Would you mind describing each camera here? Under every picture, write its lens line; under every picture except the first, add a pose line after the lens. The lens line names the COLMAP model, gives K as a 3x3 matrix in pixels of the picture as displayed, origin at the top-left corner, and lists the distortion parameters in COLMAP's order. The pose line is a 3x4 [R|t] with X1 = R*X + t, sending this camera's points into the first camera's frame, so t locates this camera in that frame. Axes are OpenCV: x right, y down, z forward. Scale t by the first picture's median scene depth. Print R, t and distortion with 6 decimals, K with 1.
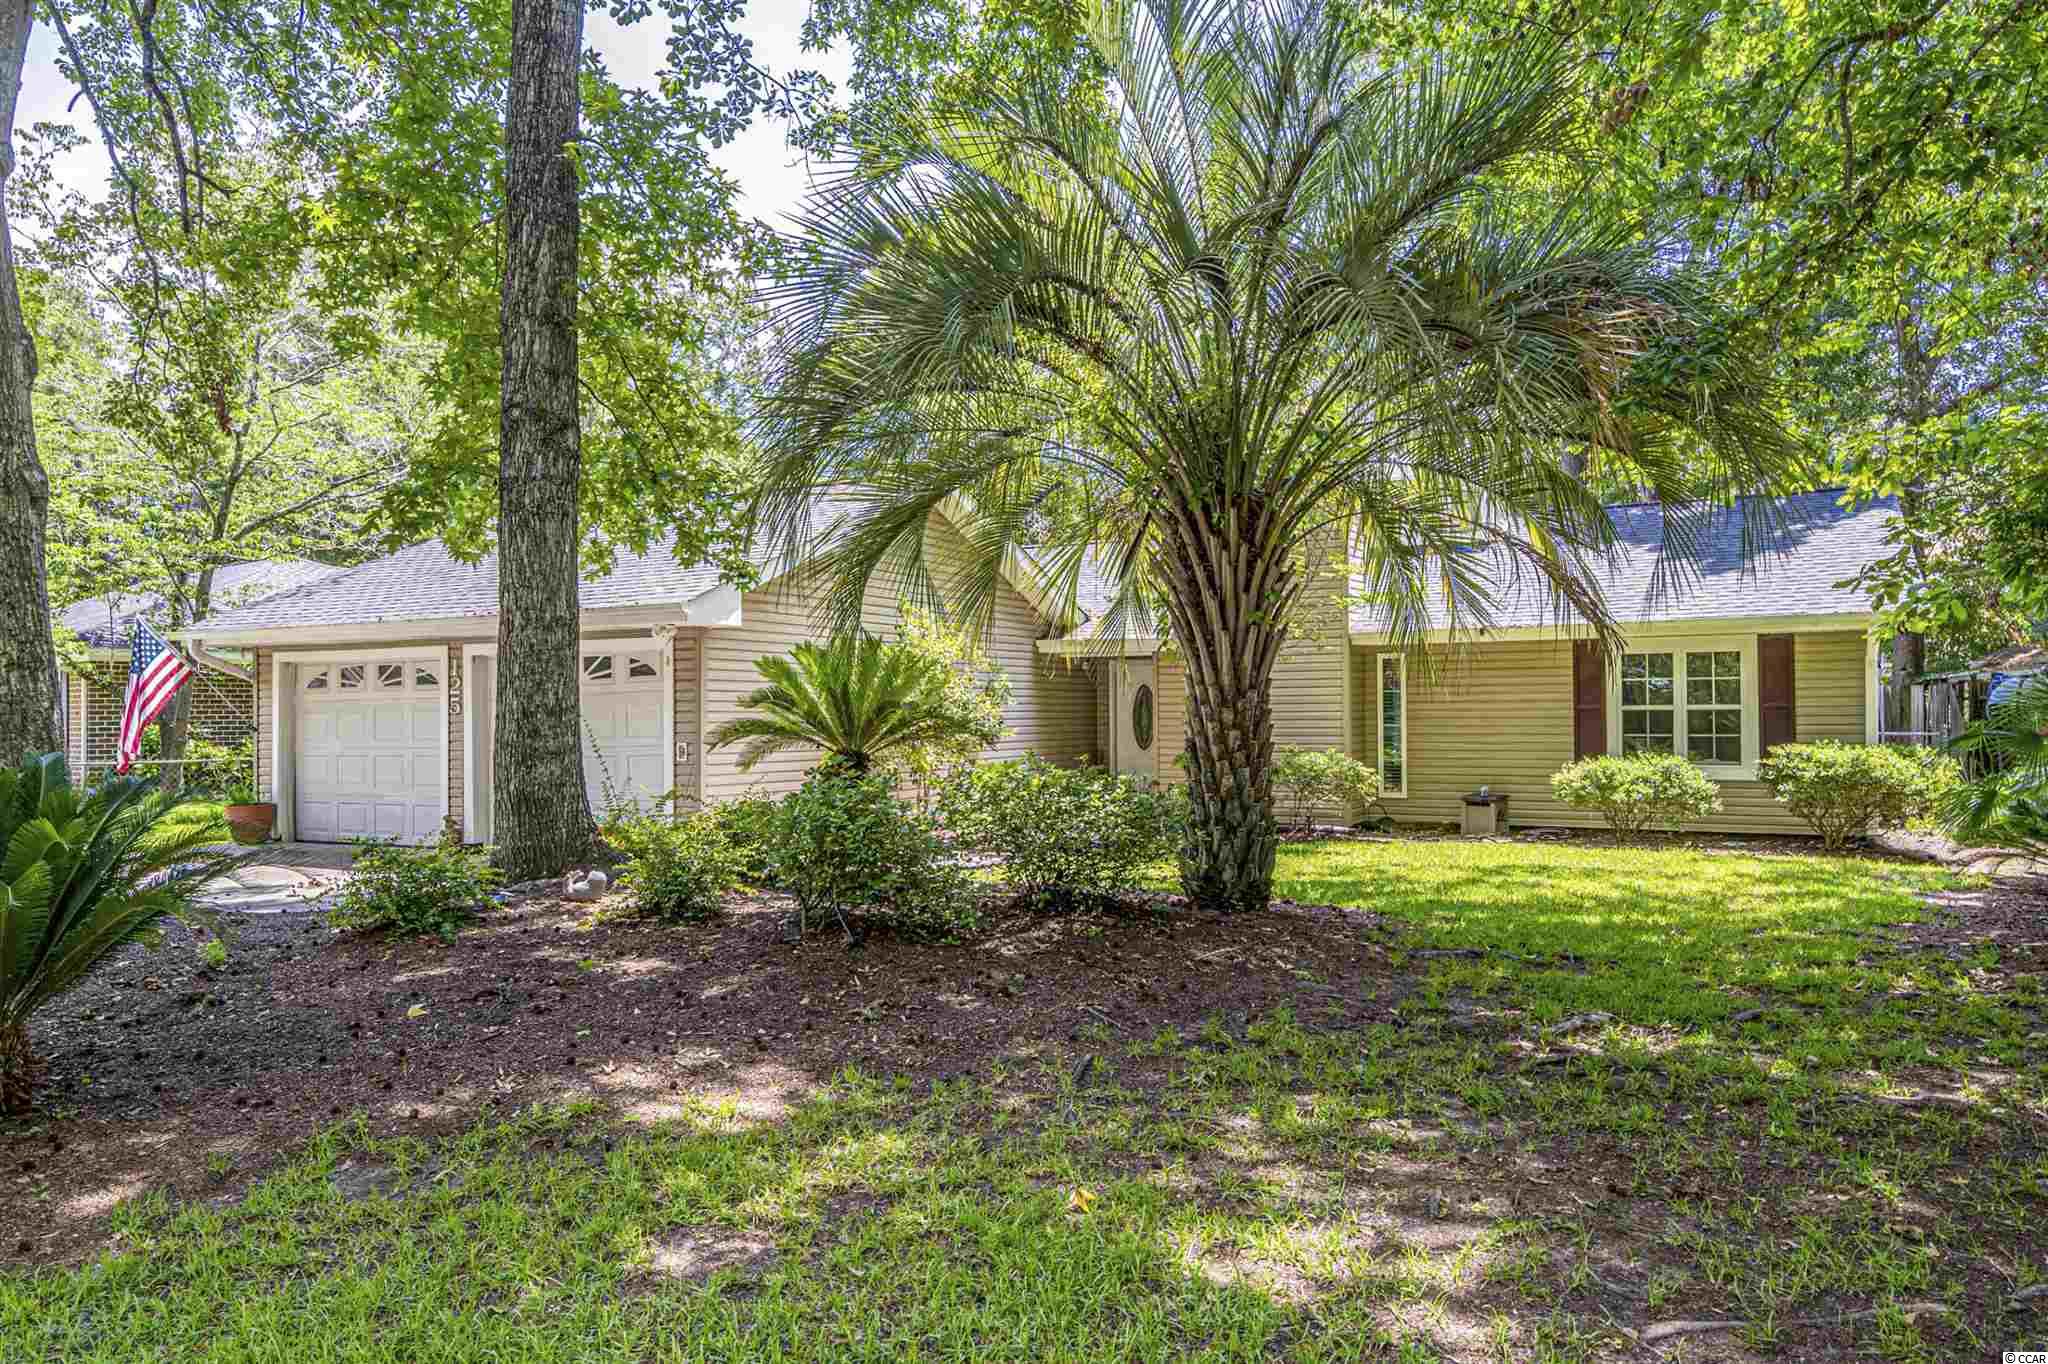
lens RADIAL K [[1333.0, 0, 1024.0], [0, 1333.0, 682.0], [0, 0, 1]] dist [0.018823, -0.003574]
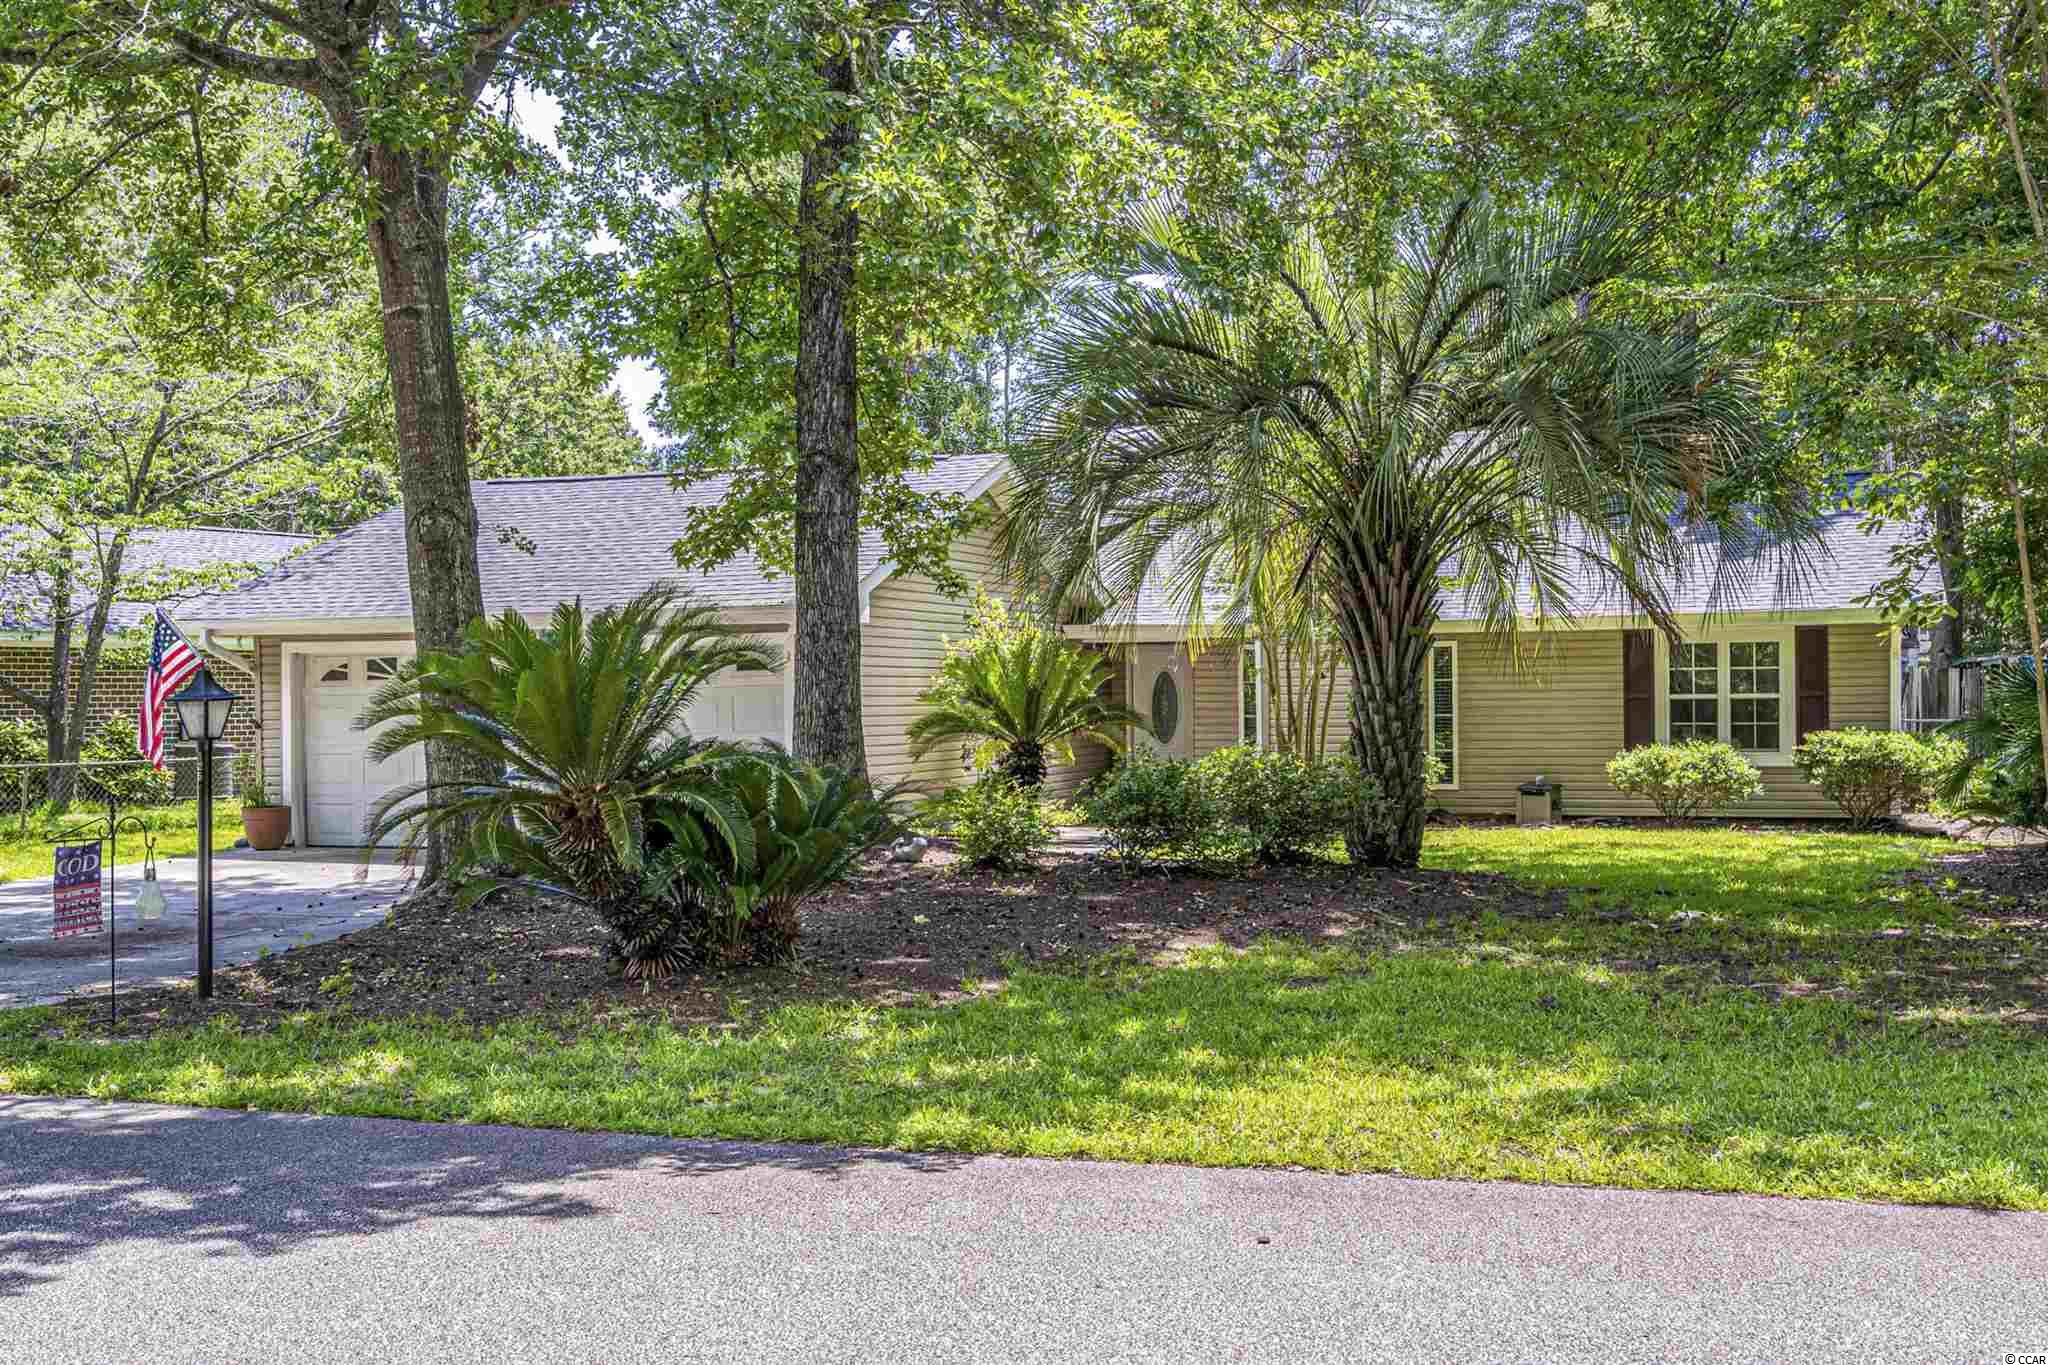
lens RADIAL K [[1969.7, 0, 1024.0], [0, 1969.7, 682.5], [0, 0, 1]] dist [0.002613, 0.021048]
pose [[0.991689, -0.002952, 0.128622, -0.248573], [0.000824, 0.999862, 0.016592, -0.018027], [-0.128653, -0.016348, 0.991555, -0.450616]]
